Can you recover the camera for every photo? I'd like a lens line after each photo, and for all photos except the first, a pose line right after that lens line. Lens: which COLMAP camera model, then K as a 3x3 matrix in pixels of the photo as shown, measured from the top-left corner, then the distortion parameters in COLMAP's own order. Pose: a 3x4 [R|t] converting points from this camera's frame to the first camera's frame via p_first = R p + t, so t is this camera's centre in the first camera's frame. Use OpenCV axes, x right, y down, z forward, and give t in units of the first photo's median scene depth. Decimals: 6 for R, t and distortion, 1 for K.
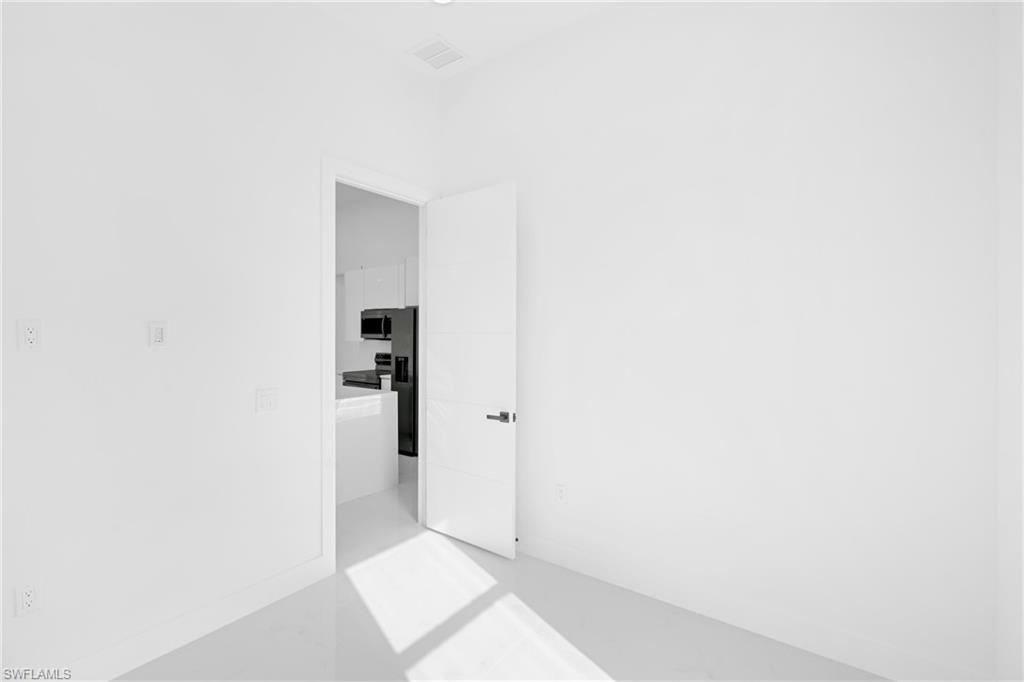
lens RADIAL K [[461.9, 0, 507.6], [0, 461.9, 335.5], [0, 0, 1]] dist [-0.015104, 0.000060]
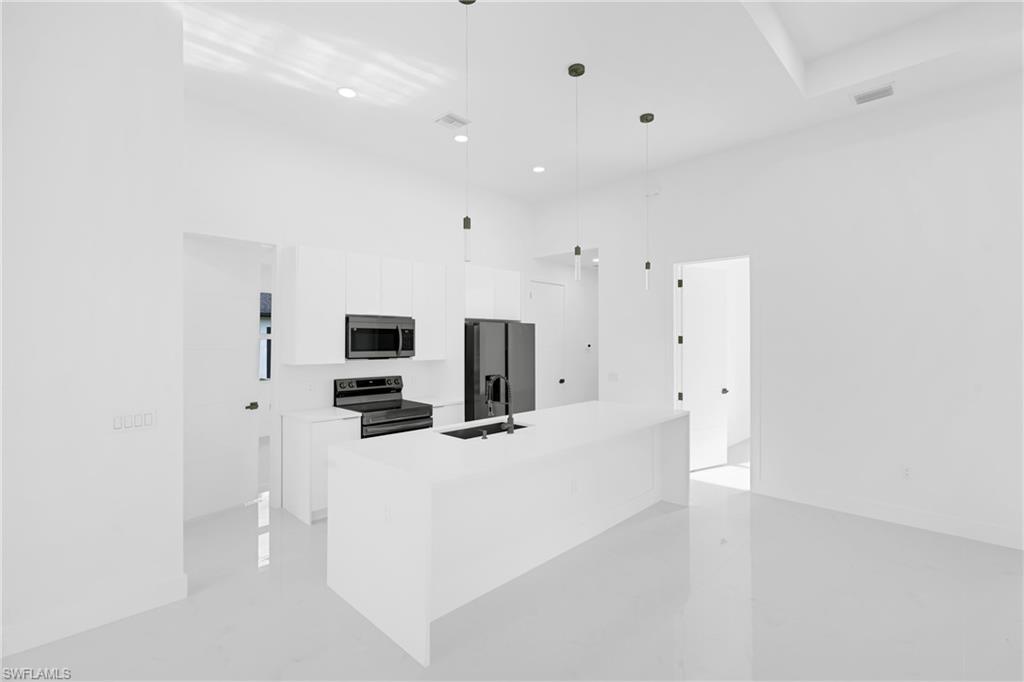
lens RADIAL K [[461.9, 0, 507.6], [0, 461.9, 335.5], [0, 0, 1]] dist [-0.015104, 0.000060]
pose [[0.124767, 0.012496, 0.992107, -0.965351], [0.005471, 0.999897, -0.013282, -0.016361], [-0.992171, 0.007085, 0.124686, 0.722944]]
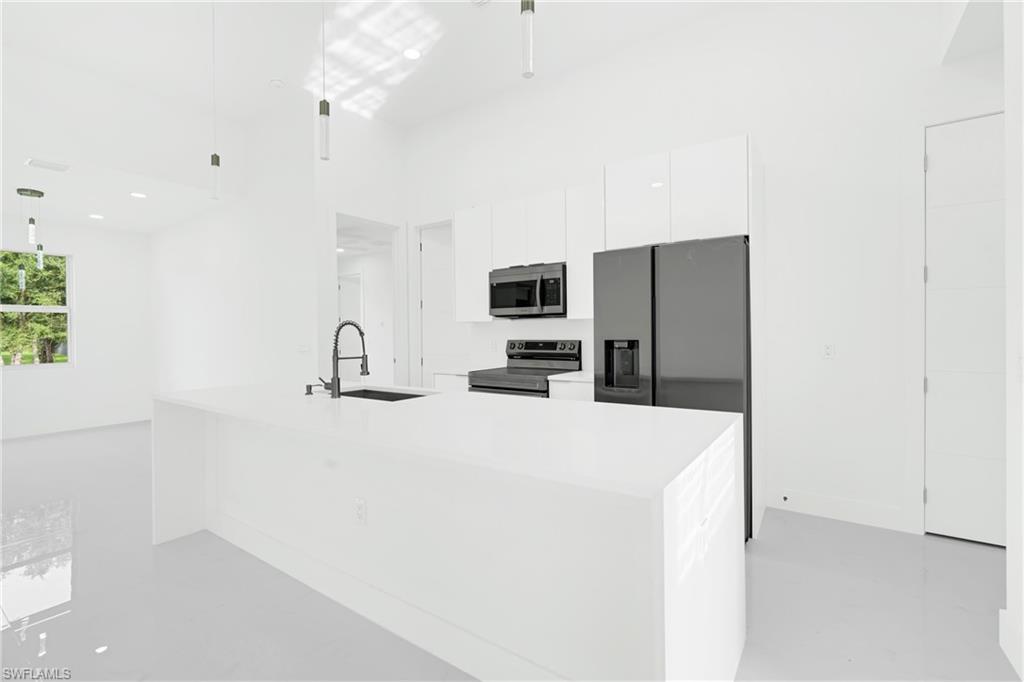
lens RADIAL K [[461.9, 0, 507.6], [0, 461.9, 335.5], [0, 0, 1]] dist [-0.015104, 0.000060]
pose [[0.999217, -0.009539, 0.038401, -0.329733], [0.009558, 0.999954, -0.000316, 0.033831], [-0.038396, 0.000683, 0.999262, 0.399823]]
